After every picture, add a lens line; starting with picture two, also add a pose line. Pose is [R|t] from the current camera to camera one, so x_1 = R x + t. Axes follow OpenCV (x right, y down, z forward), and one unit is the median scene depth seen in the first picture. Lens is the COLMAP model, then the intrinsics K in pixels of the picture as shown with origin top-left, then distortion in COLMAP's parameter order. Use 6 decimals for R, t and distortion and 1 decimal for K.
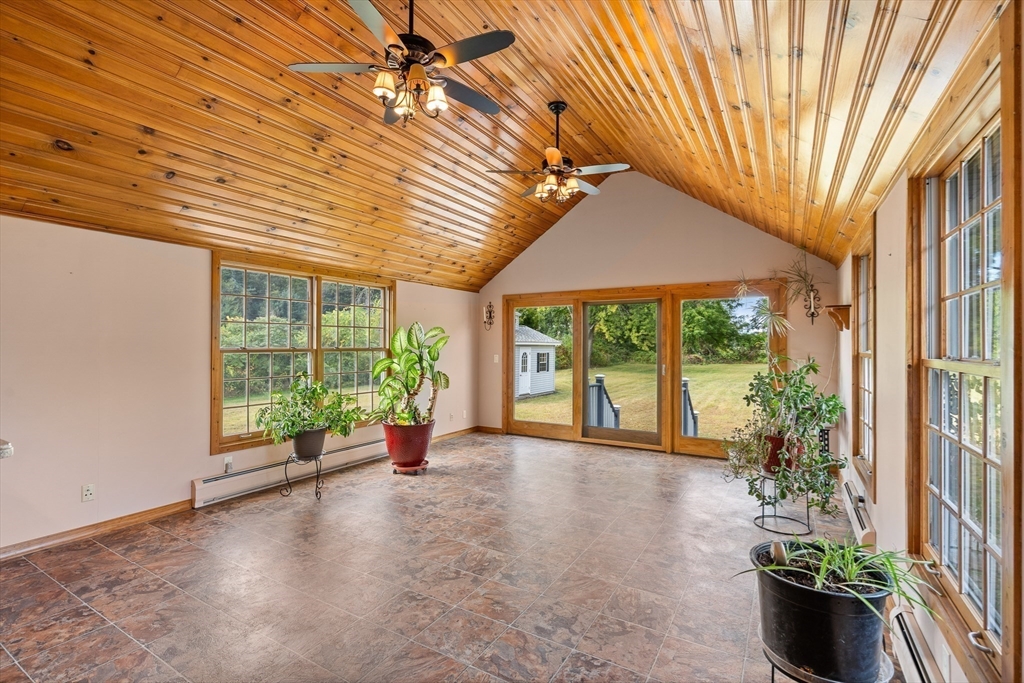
lens RADIAL K [[485.4, 0, 505.1], [0, 485.4, 337.9], [0, 0, 1]] dist [-0.001512, 0.010691]
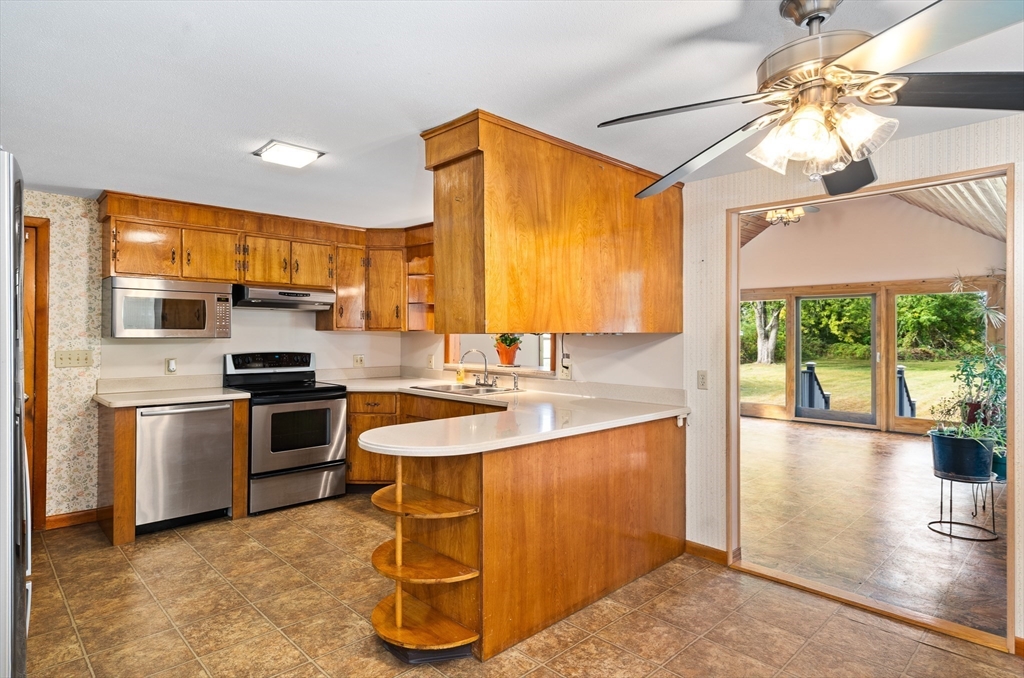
lens RADIAL K [[563.2, 0, 509.2], [0, 563.2, 328.6], [0, 0, 1]] dist [0.005855, 0.000252]
pose [[0.966548, -0.002786, -0.256469, -0.145365], [0.003459, 0.999992, 0.002174, -0.005539], [0.256461, -0.002988, 0.966550, -0.428921]]
